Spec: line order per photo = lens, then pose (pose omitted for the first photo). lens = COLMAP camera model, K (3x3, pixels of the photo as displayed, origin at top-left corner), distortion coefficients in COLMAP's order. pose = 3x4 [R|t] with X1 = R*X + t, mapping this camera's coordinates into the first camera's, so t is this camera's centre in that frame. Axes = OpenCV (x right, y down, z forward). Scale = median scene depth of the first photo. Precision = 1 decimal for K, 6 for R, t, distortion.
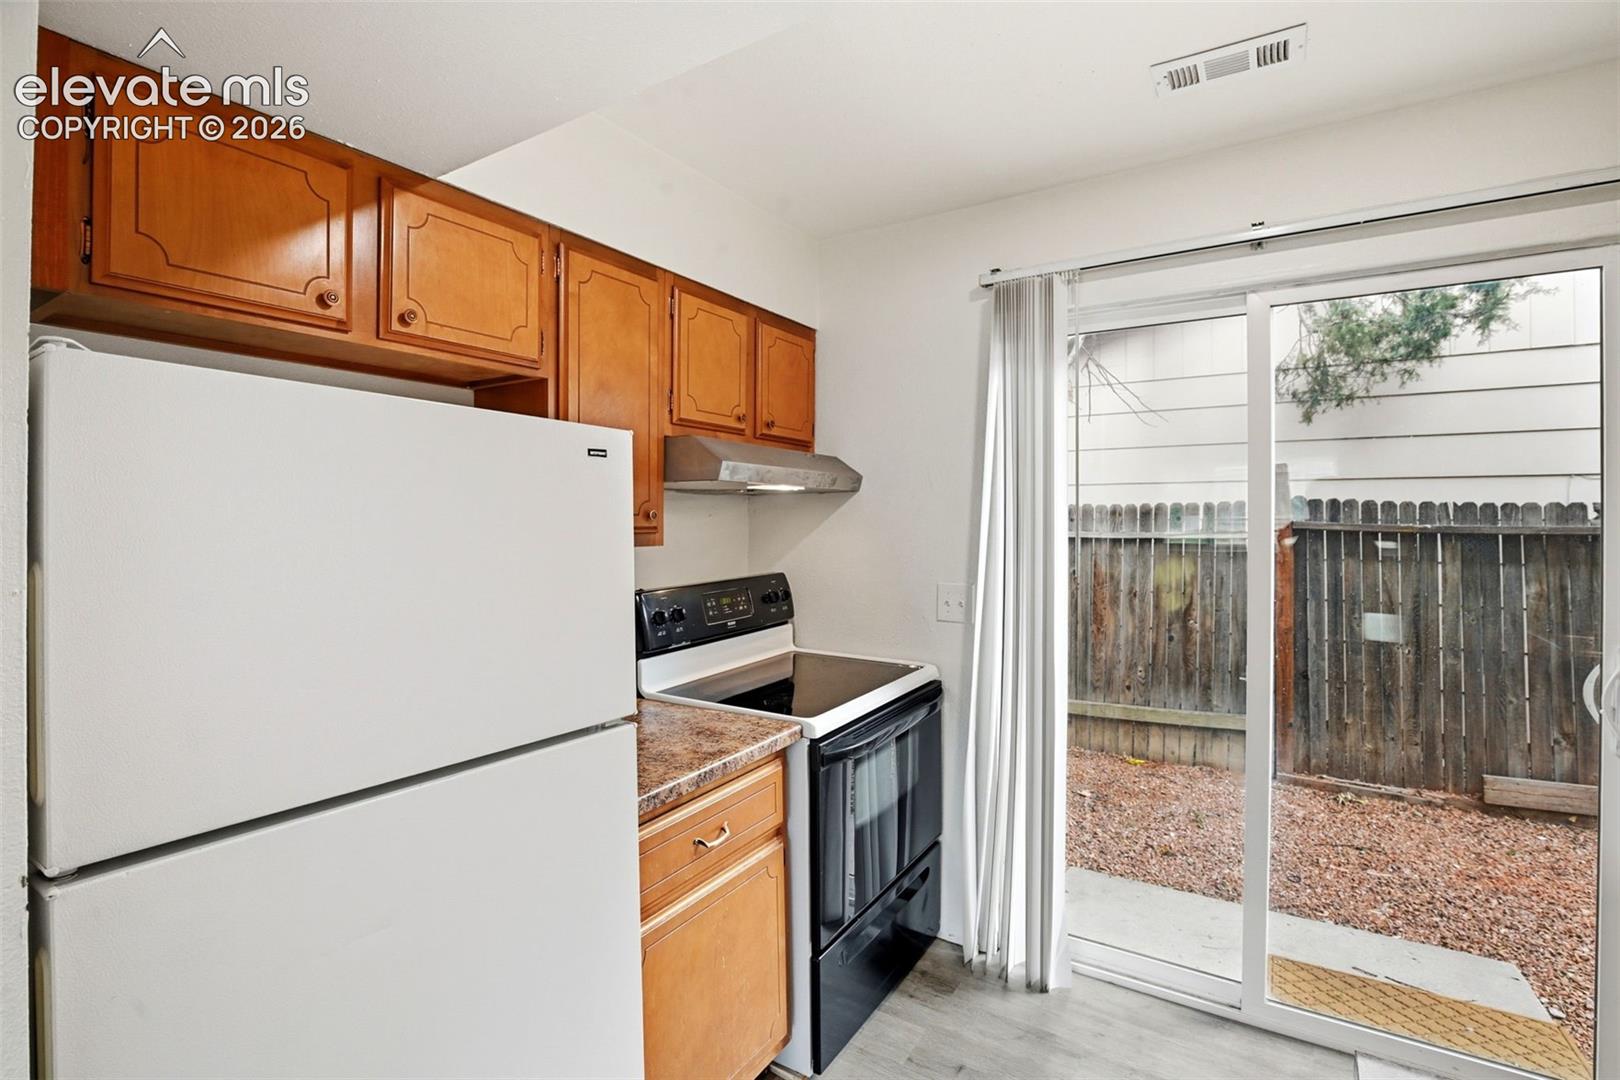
lens RADIAL K [[761.2, 0, 825.2], [0, 761.2, 525.7], [0, 0, 1]] dist [-0.031385, 0.004132]
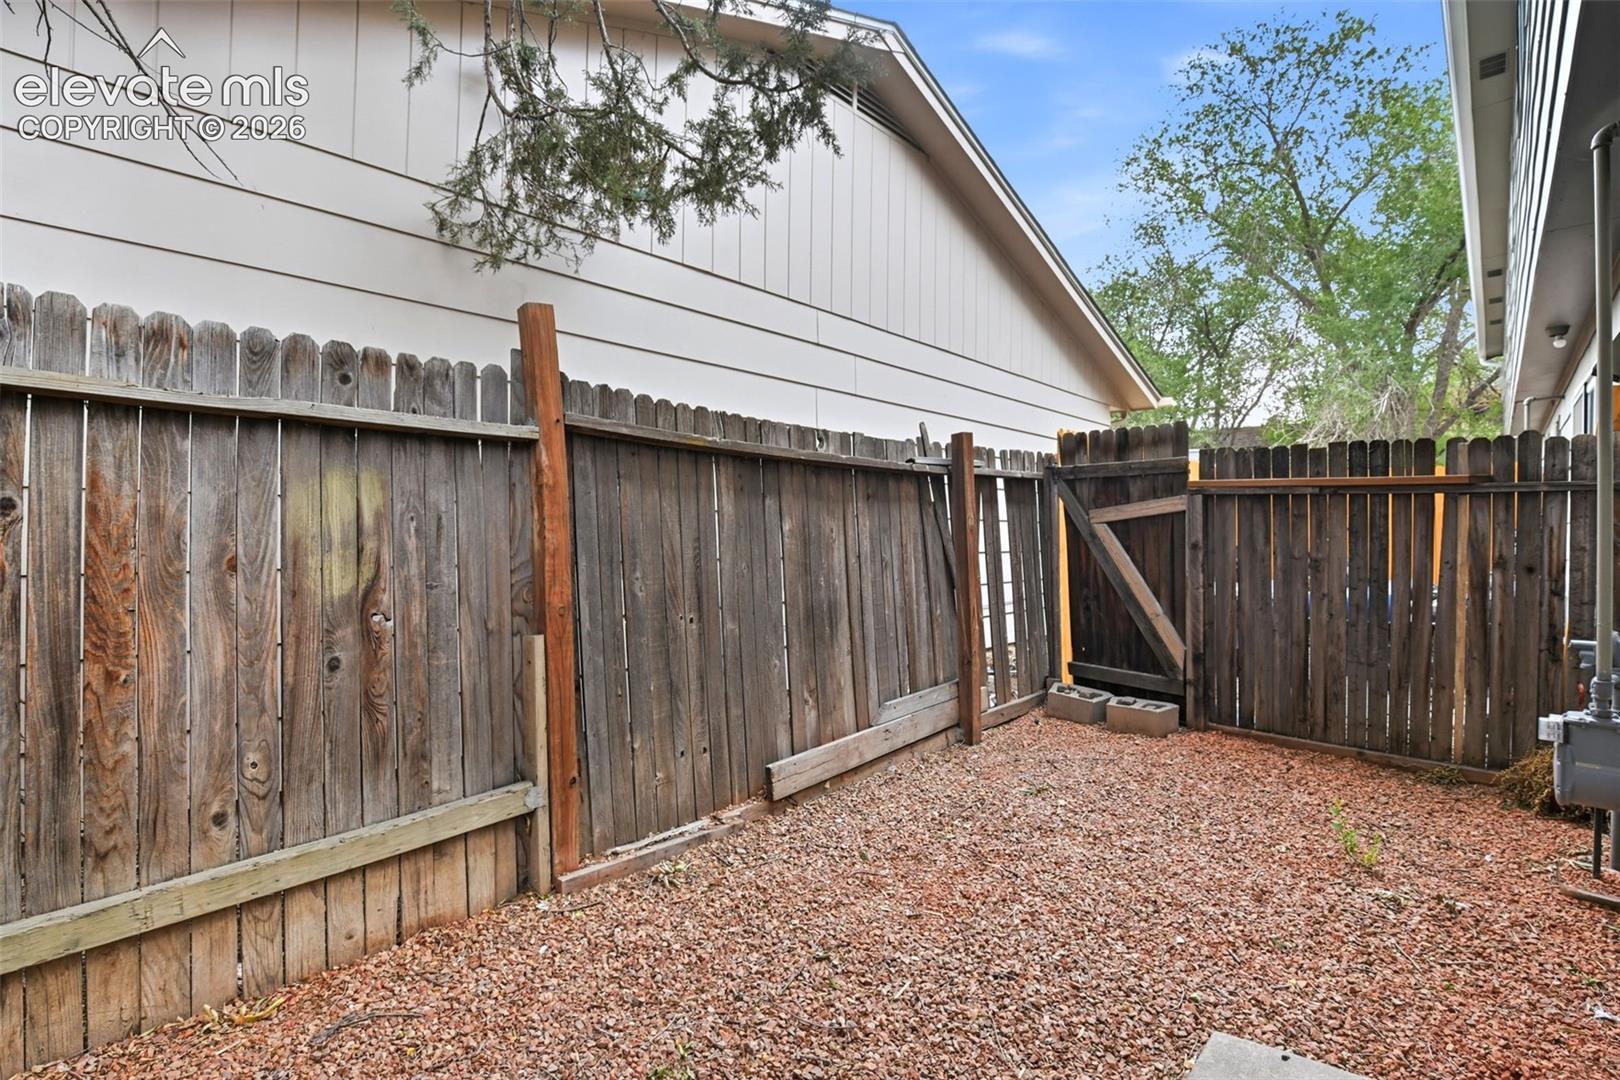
lens RADIAL K [[761.2, 0, 832.4], [0, 761.2, 529.3], [0, 0, 1]] dist [-0.031385, 0.004132]
pose [[0.180620, -0.002403, 0.983550, 0.127541], [-0.008216, 0.999958, 0.003952, 0.088415], [-0.983519, -0.008794, 0.180592, 0.814382]]
